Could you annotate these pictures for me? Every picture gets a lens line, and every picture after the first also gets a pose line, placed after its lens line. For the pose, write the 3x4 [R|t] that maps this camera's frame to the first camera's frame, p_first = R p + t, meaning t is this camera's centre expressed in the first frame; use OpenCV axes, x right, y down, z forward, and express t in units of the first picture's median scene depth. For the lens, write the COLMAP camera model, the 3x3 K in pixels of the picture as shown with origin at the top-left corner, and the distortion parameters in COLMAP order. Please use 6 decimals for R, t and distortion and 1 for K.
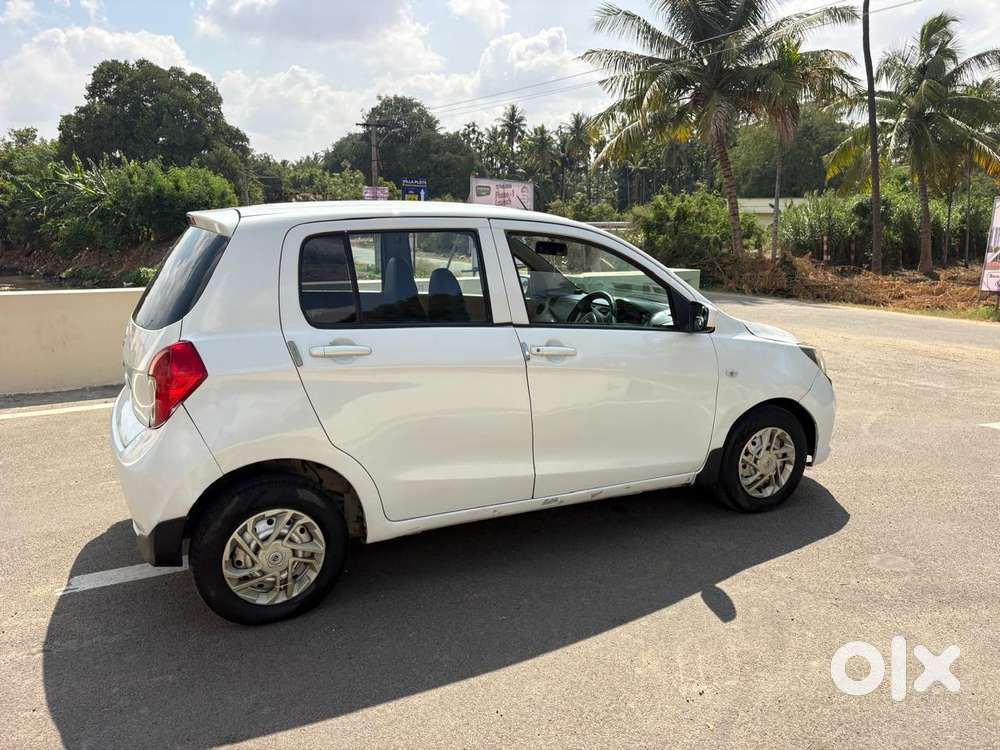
lens RADIAL K [[758.7, 0, 502.6], [0, 758.7, 363.2], [0, 0, 1]] dist [0.041225, -0.049617]
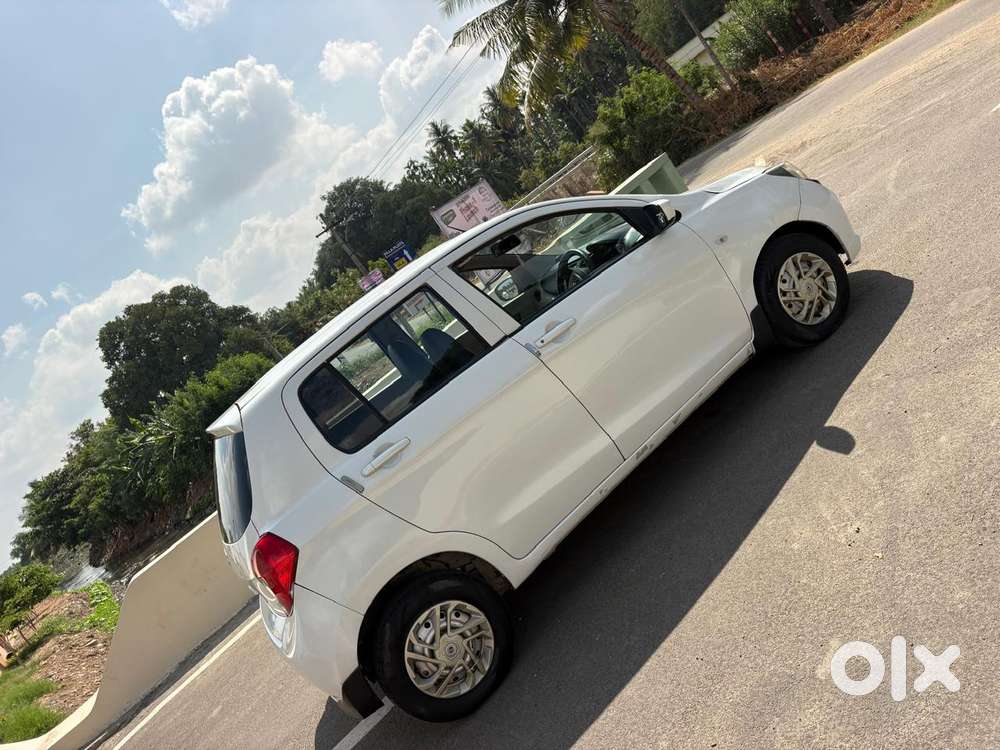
lens RADIAL K [[761.7, 0, 503.1], [0, 761.7, 369.2], [0, 0, 1]] dist [0.022728, -0.004115]
pose [[0.801765, -0.588587, -0.103622, 0.047729], [0.589771, 0.807268, -0.022099, 0.002650], [0.096658, -0.043395, 0.994371, -0.016621]]
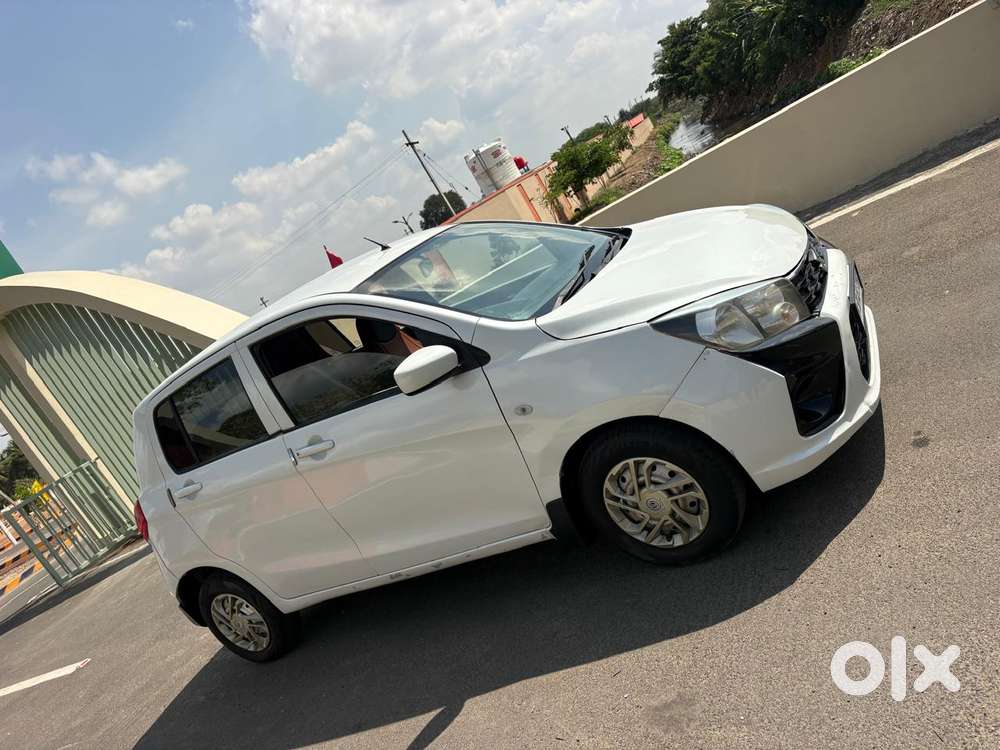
lens RADIAL K [[750.0, 0, 502.0], [0, 750.0, 386.7], [0, 0, 1]] dist [0.012889, 0.001194]
pose [[0.515198, -0.106438, -0.850437, 0.561864], [0.370769, 0.922285, 0.109183, -0.058151], [0.772724, -0.371566, 0.514623, 0.389541]]
